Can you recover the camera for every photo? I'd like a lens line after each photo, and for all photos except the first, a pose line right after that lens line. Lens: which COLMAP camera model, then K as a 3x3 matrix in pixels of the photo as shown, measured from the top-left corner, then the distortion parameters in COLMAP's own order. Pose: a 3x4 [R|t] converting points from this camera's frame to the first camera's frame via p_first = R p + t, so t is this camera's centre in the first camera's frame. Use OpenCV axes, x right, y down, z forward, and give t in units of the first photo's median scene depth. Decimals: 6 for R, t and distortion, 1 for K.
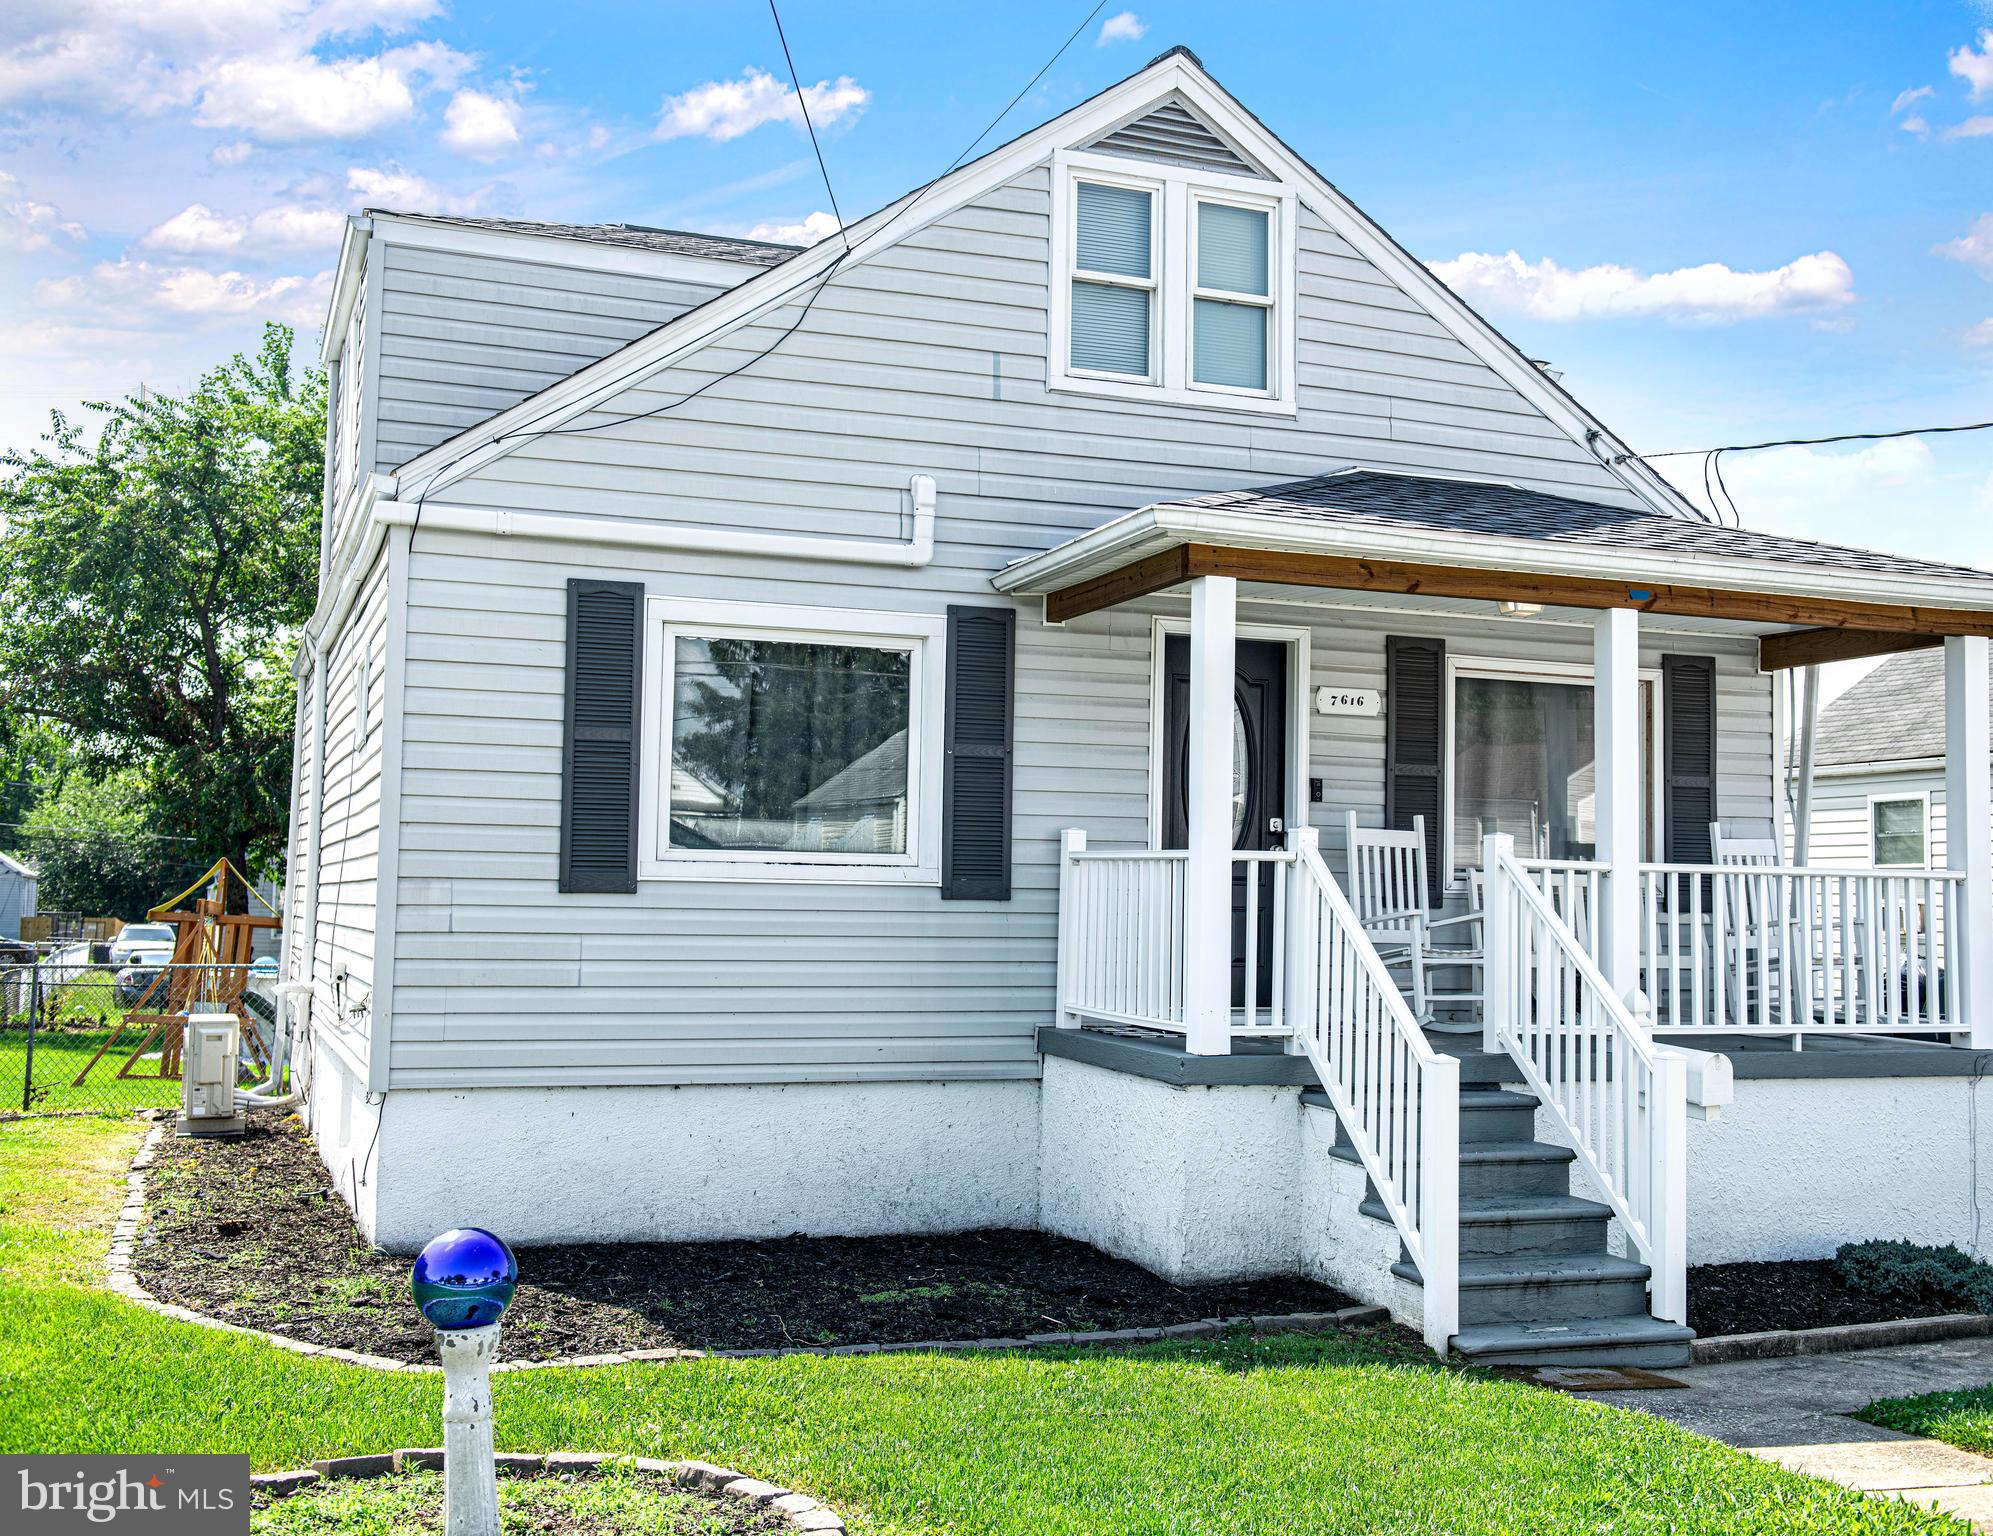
lens RADIAL K [[2157.3, 0, 999.8], [0, 2157.3, 763.1], [0, 0, 1]] dist [0.027263, 0.000000]
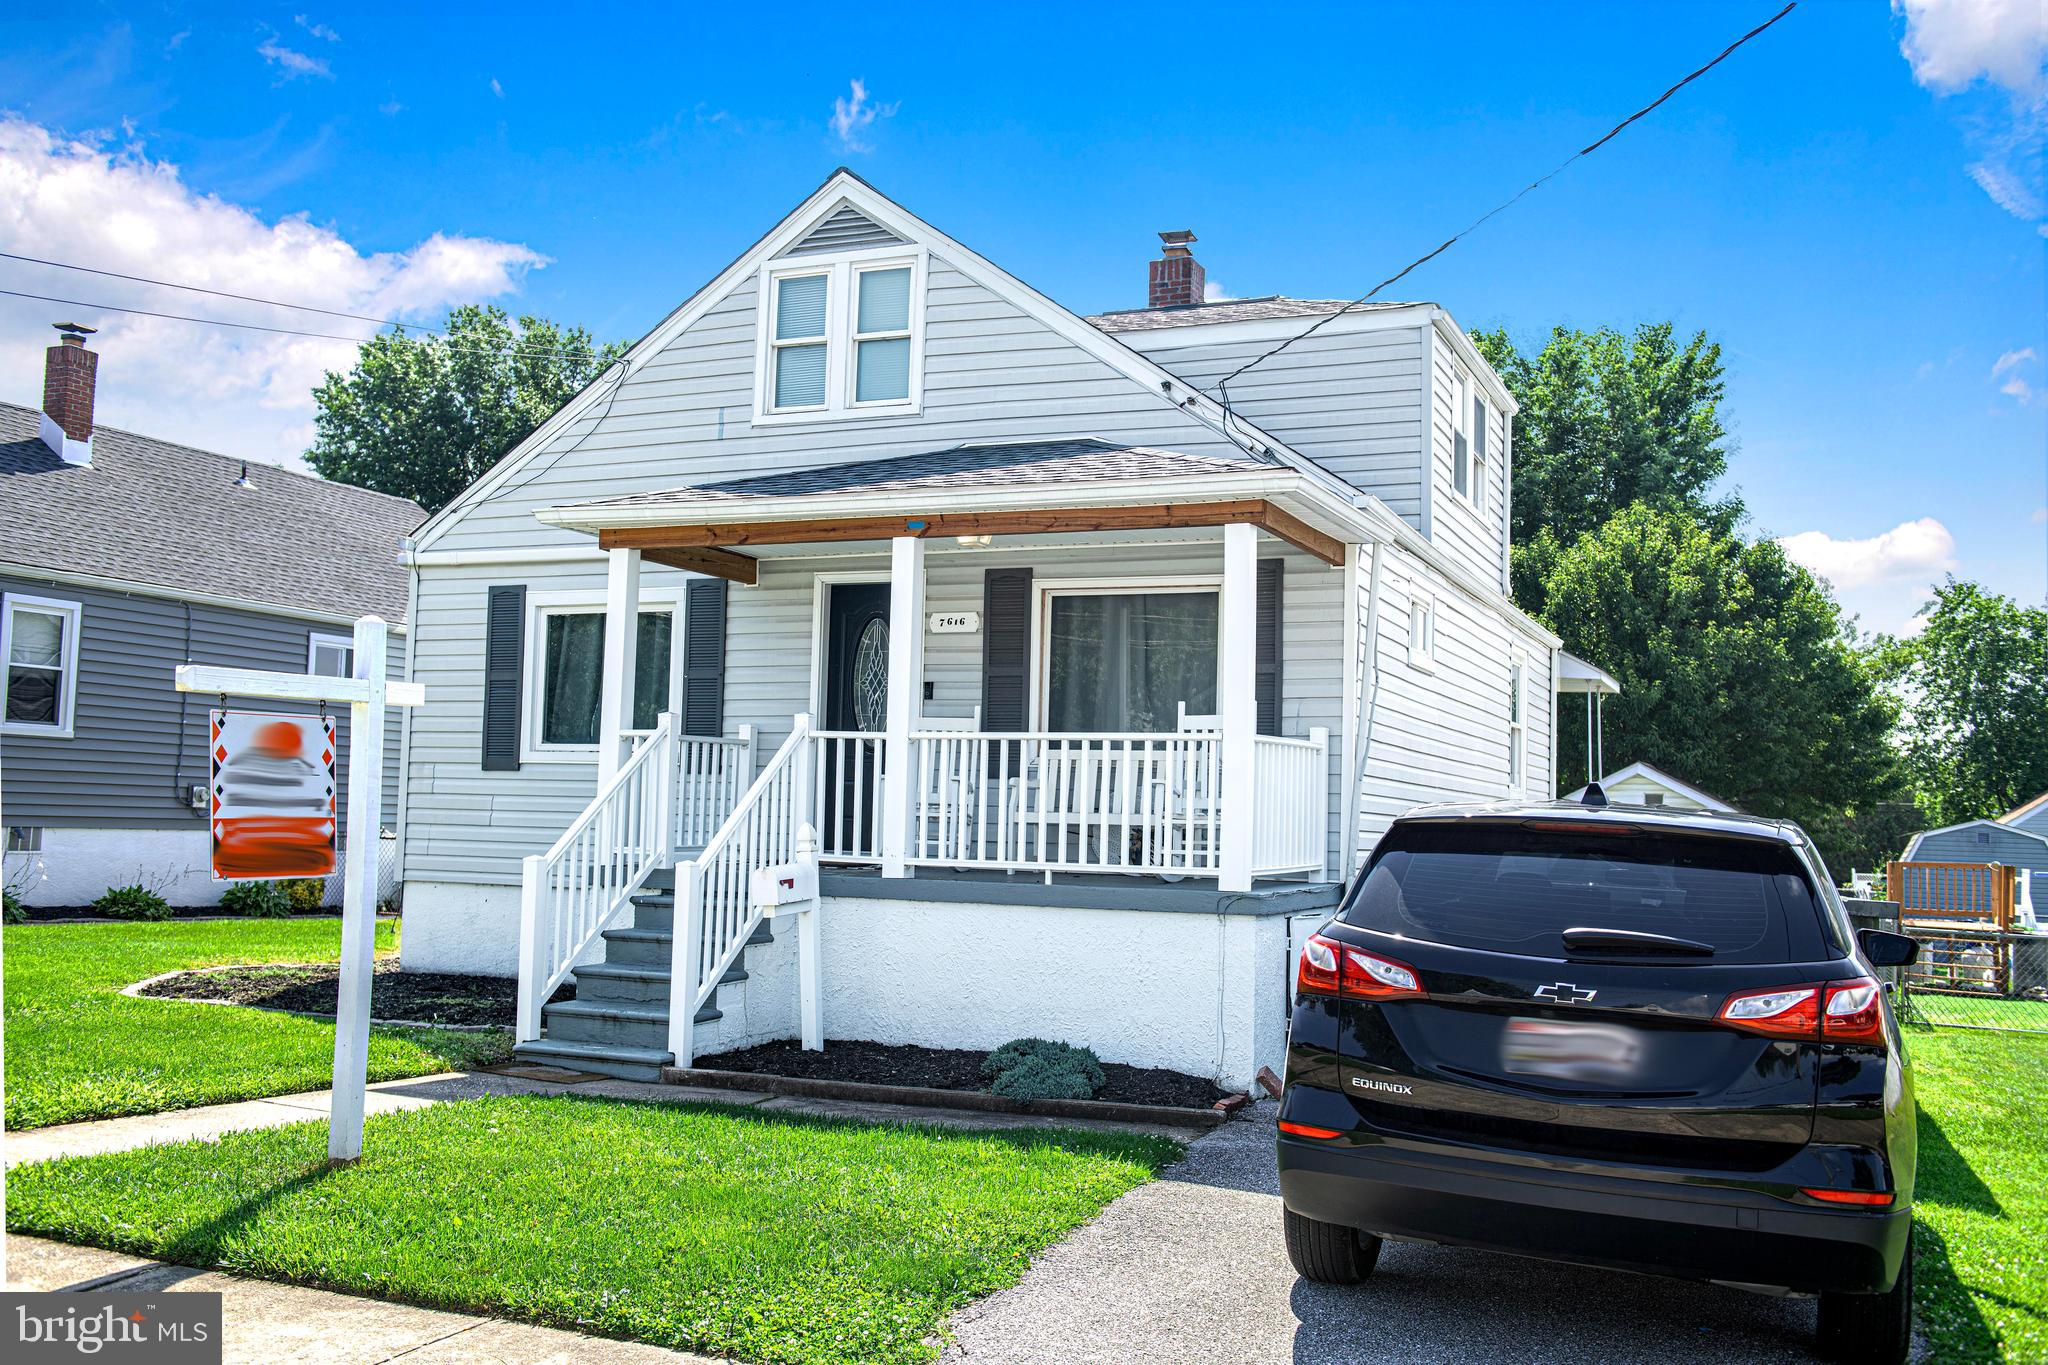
lens RADIAL K [[1827.7, 0, 1025.7], [0, 1827.7, 685.7], [0, 0, 1]] dist [0.003833, 0.001094]
pose [[0.712368, -0.049773, -0.700039, 1.025475], [0.032768, 0.998753, -0.037667, 0.056551], [0.701041, 0.003894, 0.713110, 0.246793]]
